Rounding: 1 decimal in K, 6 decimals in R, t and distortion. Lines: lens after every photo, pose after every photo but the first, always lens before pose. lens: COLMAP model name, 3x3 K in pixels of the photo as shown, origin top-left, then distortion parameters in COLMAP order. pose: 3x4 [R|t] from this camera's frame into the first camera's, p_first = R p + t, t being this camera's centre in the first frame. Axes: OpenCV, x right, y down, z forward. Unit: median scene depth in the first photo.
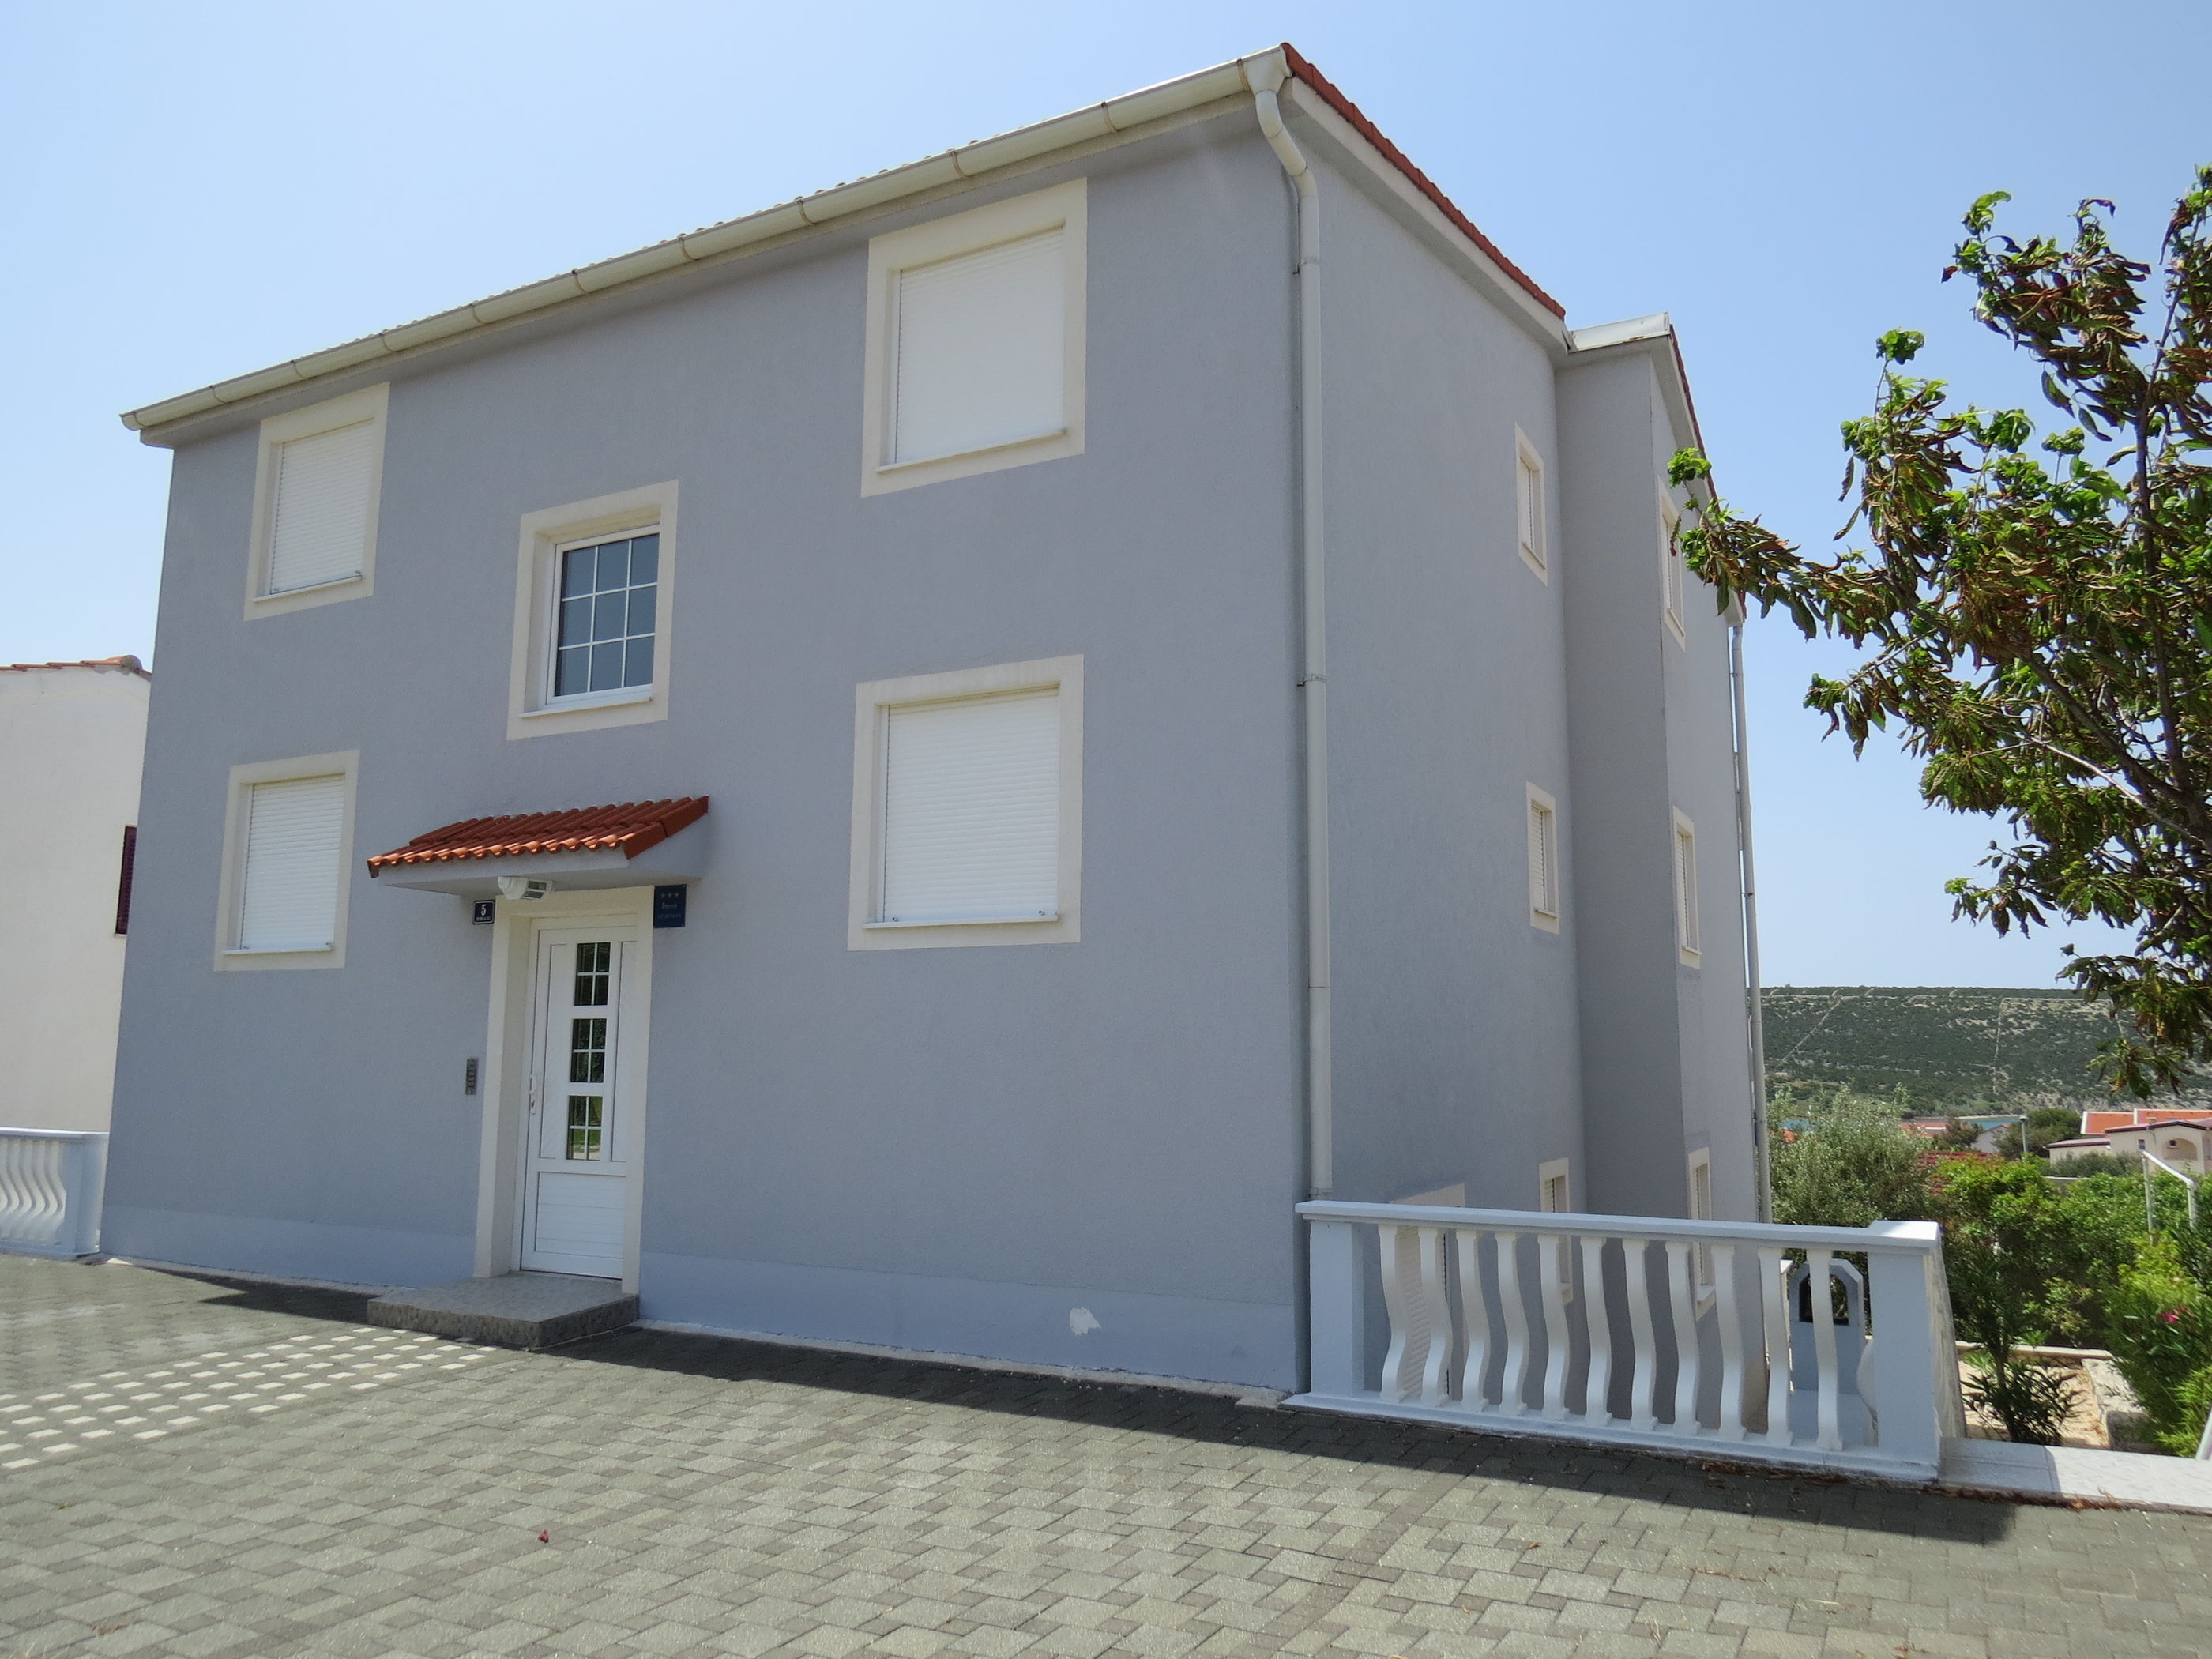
lens RADIAL K [[1707.9, 0, 1101.6], [0, 1707.9, 788.4], [0, 0, 1]] dist [0.003853, -0.000096]
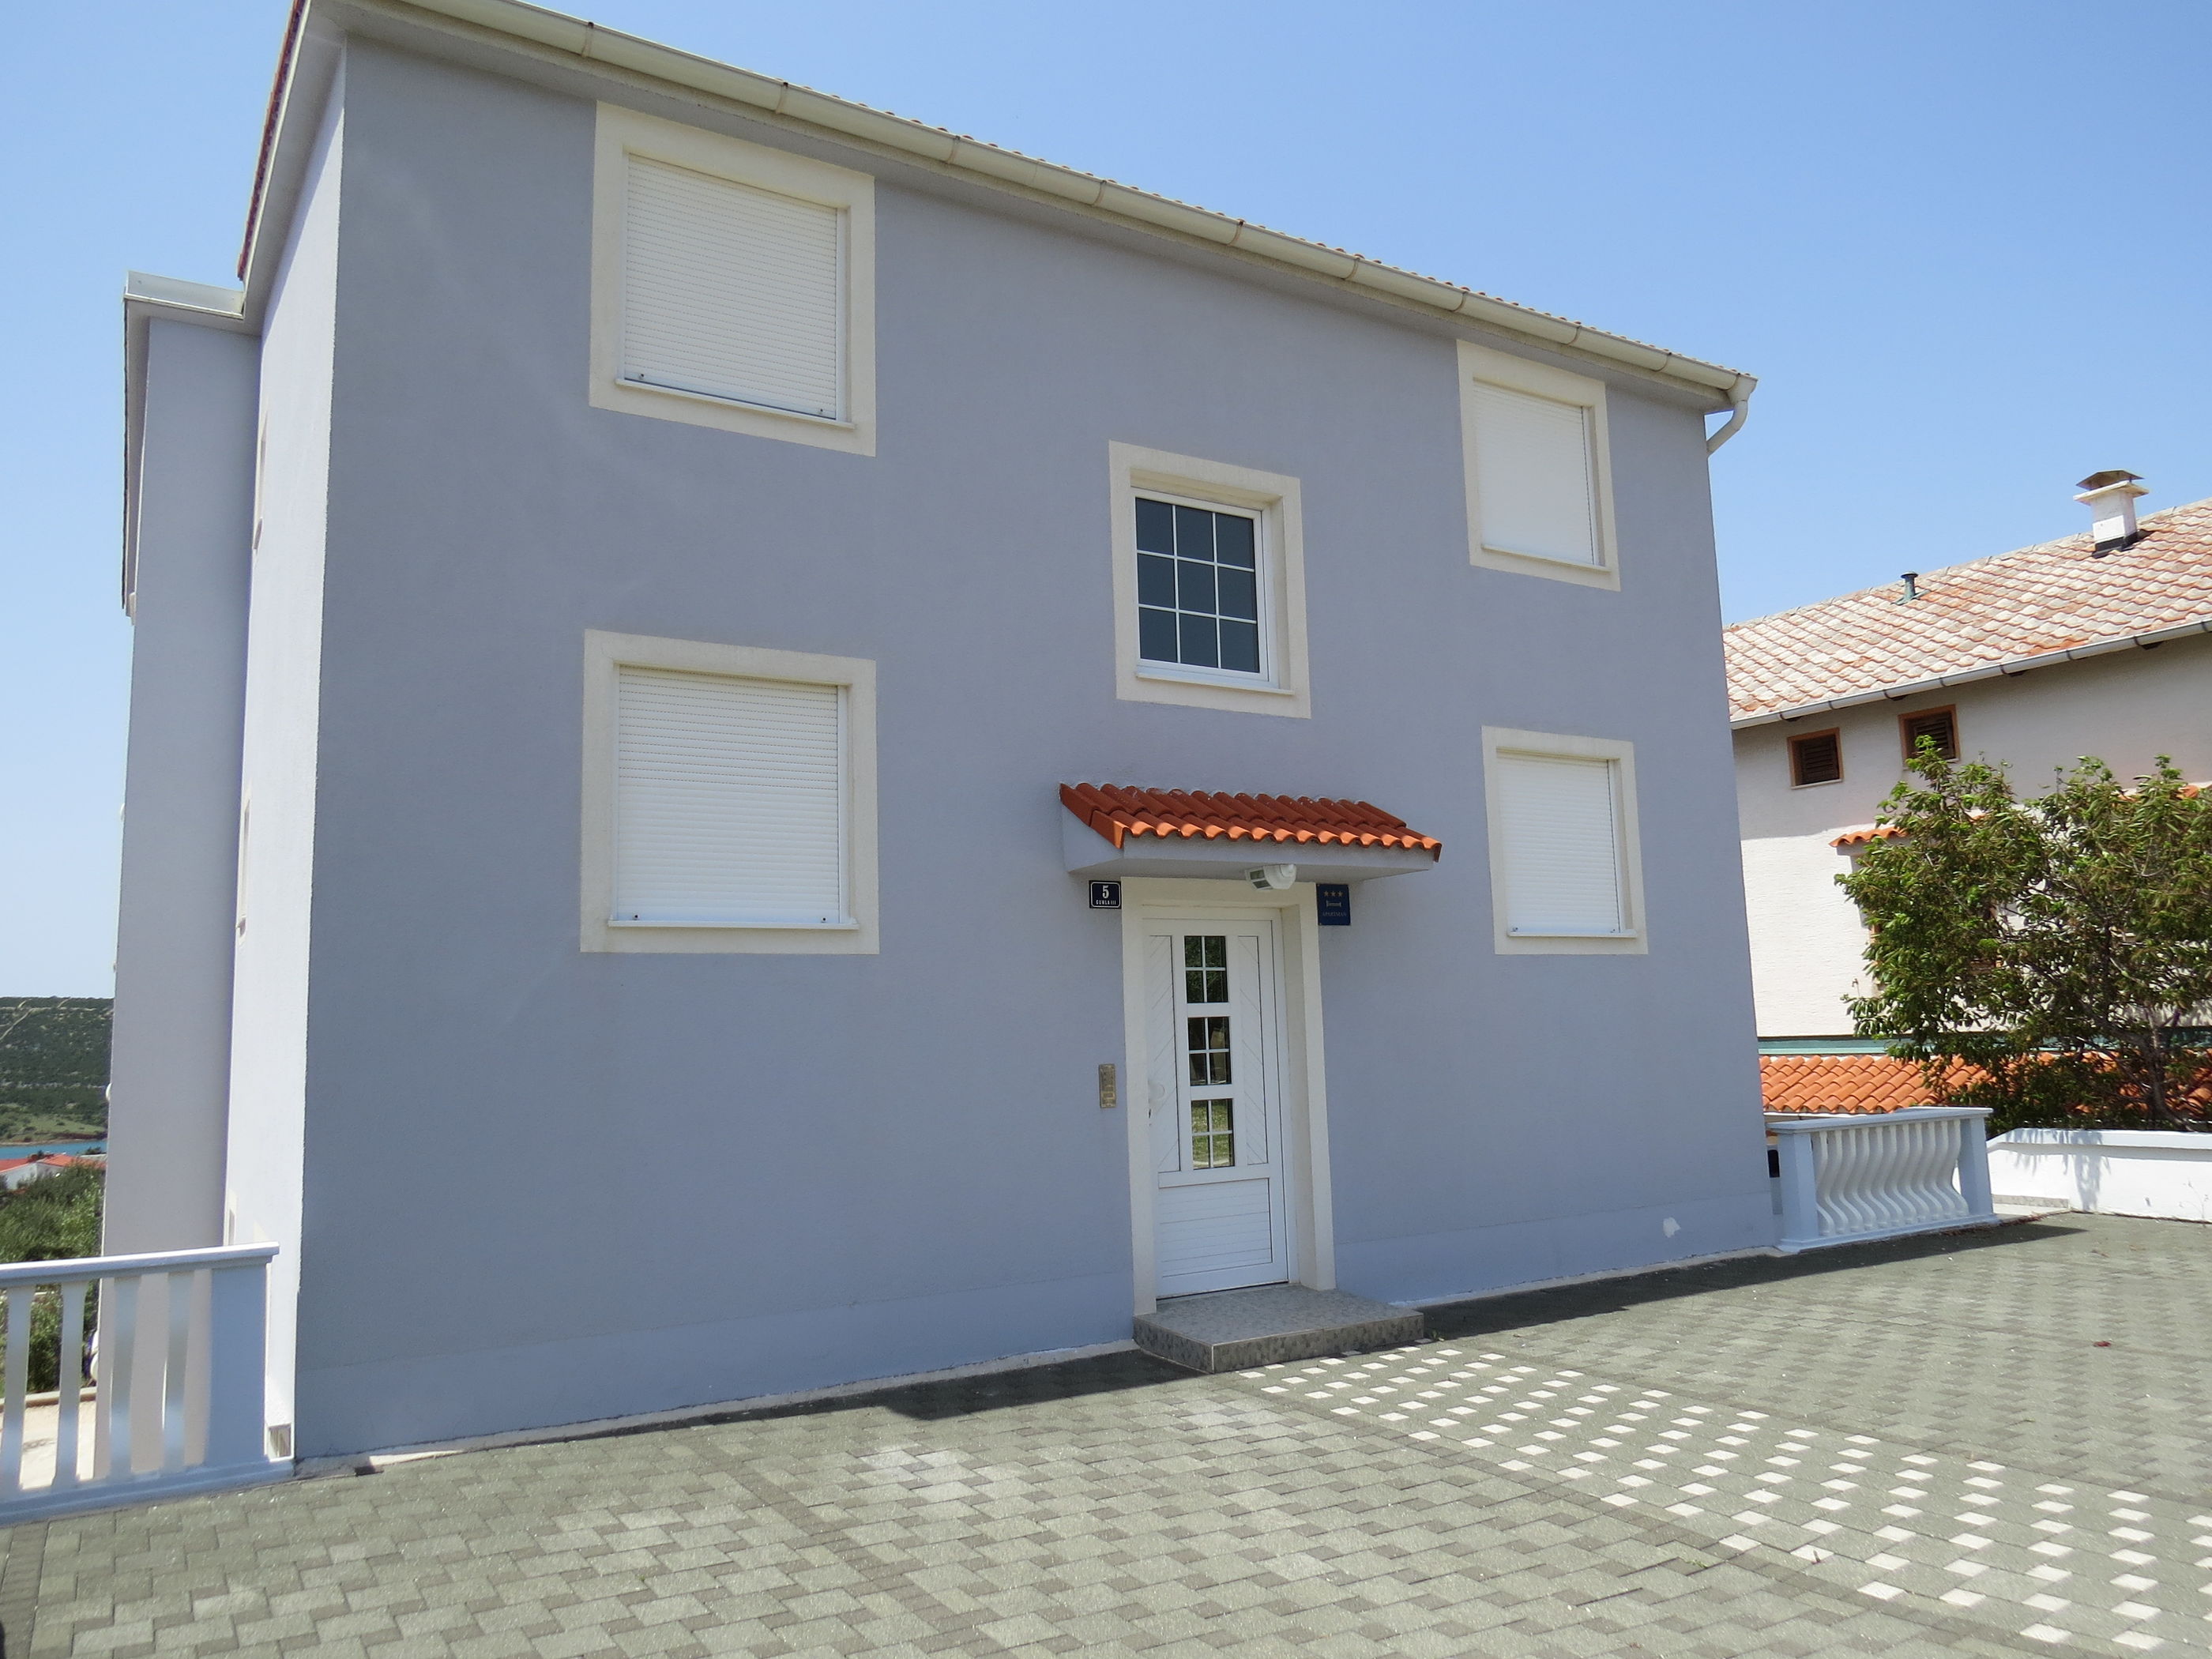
lens RADIAL K [[1579.1, 0, 1100.2], [0, 1579.1, 826.7], [0, 0, 1]] dist [-0.002226, -0.008924]
pose [[0.470012, 0.099445, 0.877040, -1.091521], [-0.103439, 0.992992, -0.057159, 0.086671], [-0.876578, -0.063854, 0.477005, 0.643403]]
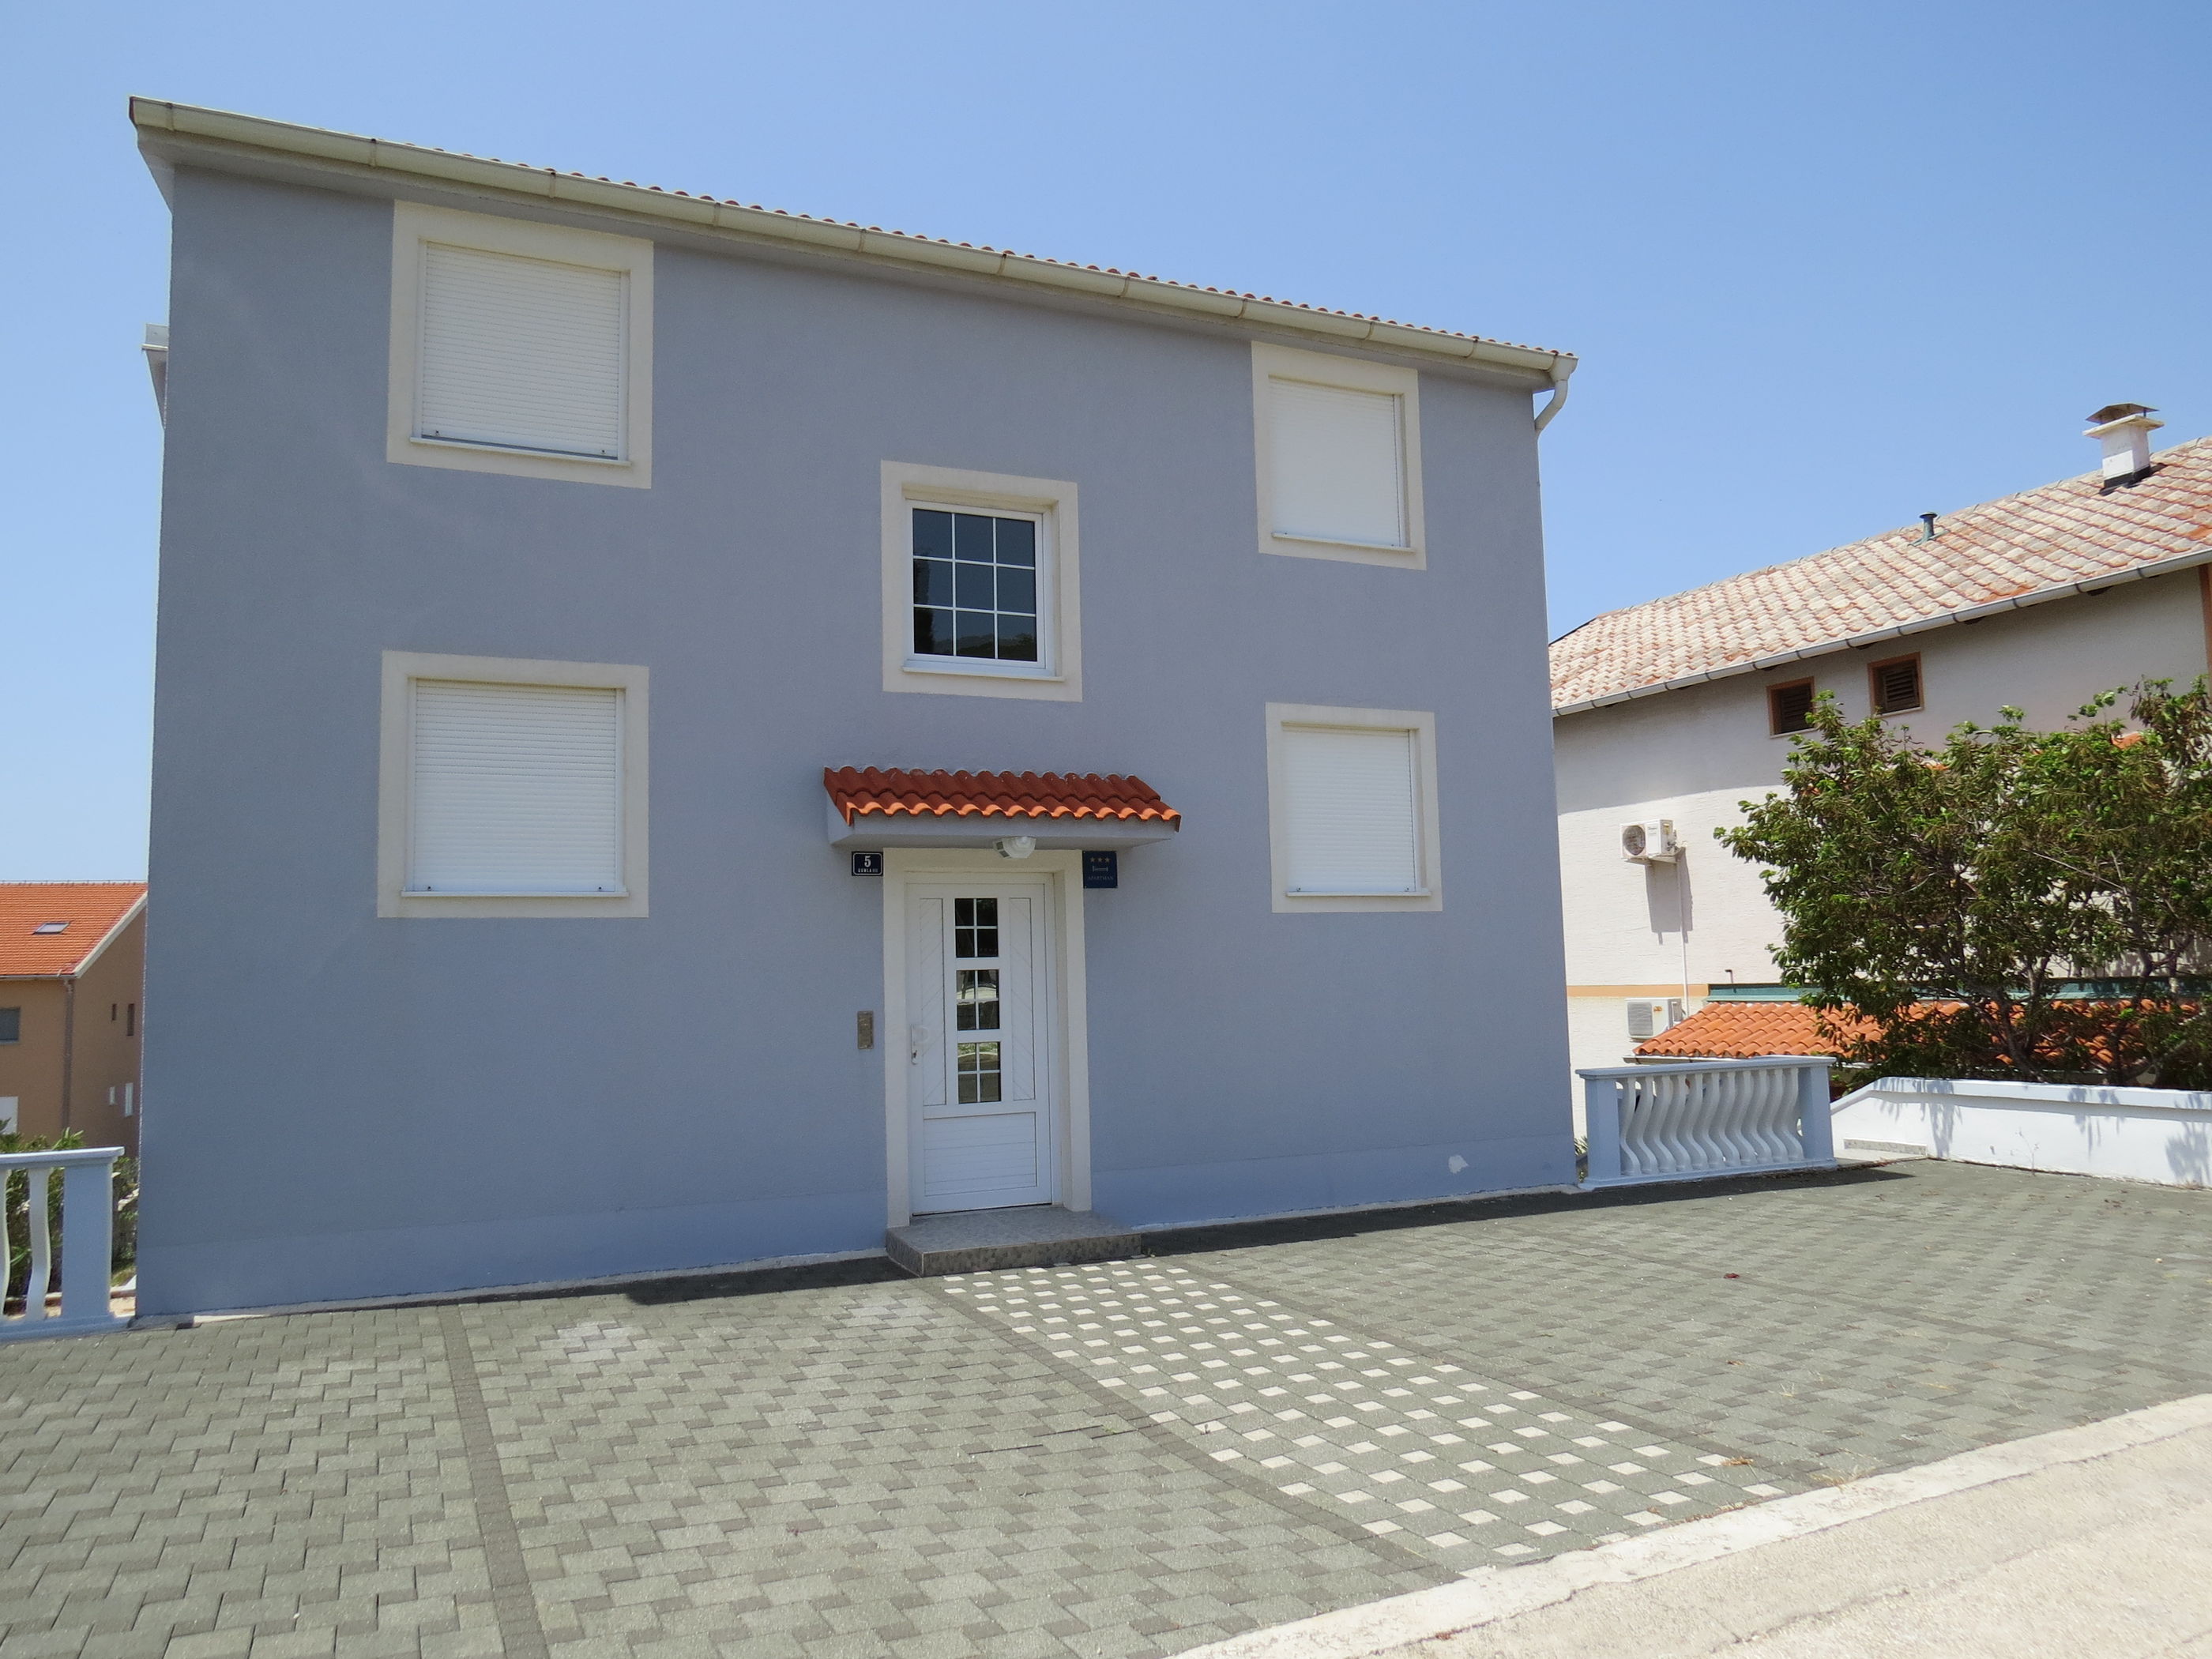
lens RADIAL K [[1565.8, 0, 1073.6], [0, 1565.8, 827.9], [0, 0, 1]] dist [-0.006998, -0.000851]
pose [[0.578311, 0.060843, 0.813544, -1.055368], [-0.098013, 0.995174, -0.004754, 0.045938], [-0.809907, -0.076988, 0.581484, 0.392532]]
